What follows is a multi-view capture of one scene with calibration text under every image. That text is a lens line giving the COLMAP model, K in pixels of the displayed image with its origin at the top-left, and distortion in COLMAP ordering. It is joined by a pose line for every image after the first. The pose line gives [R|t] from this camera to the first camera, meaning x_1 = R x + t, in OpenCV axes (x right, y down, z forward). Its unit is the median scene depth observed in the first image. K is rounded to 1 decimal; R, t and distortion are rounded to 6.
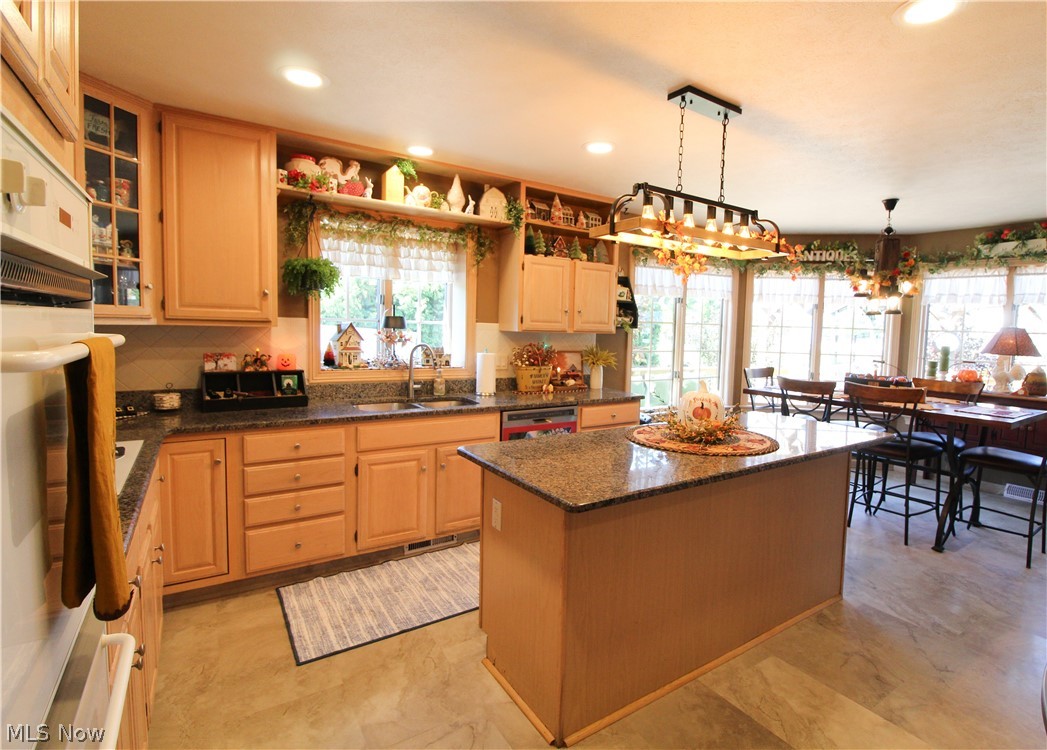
lens RADIAL K [[538.9, 0, 523.5], [0, 538.9, 365.5], [0, 0, 1]] dist [-0.023051, -0.000545]
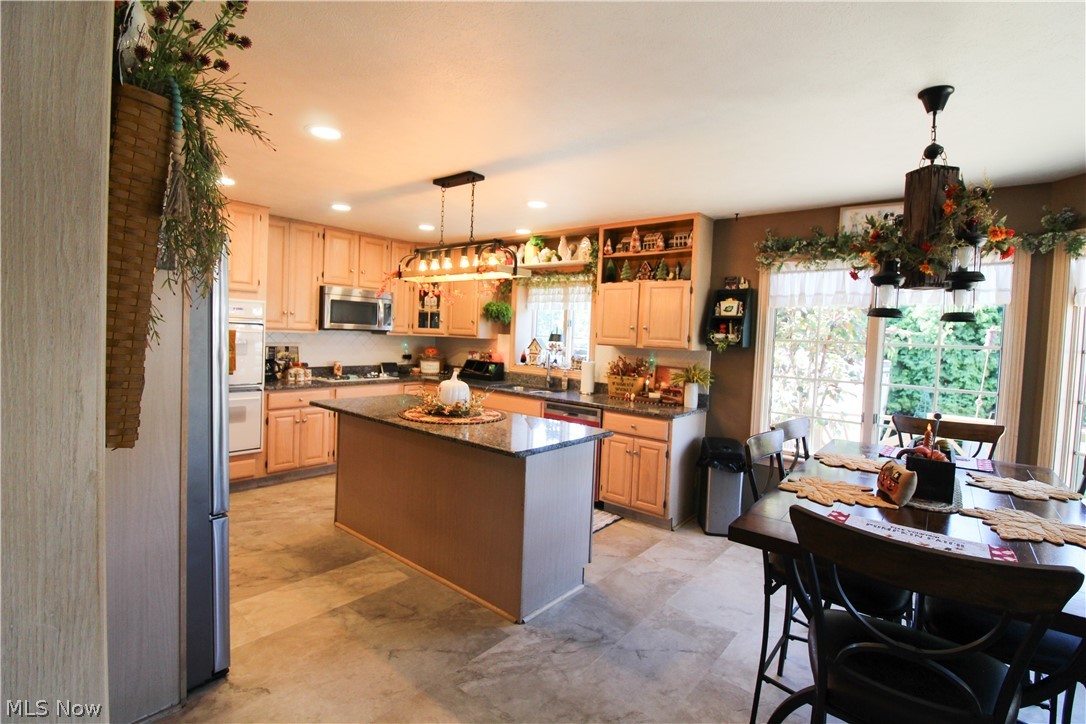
lens RADIAL K [[499.2, 0, 536.6], [0, 499.2, 353.9], [0, 0, 1]] dist [0.000068, -0.013089]
pose [[0.273176, 0.026646, -0.961595, 1.180163], [-0.102401, 0.994742, -0.001526, -0.029520], [0.956498, 0.098885, 0.274468, 0.613070]]
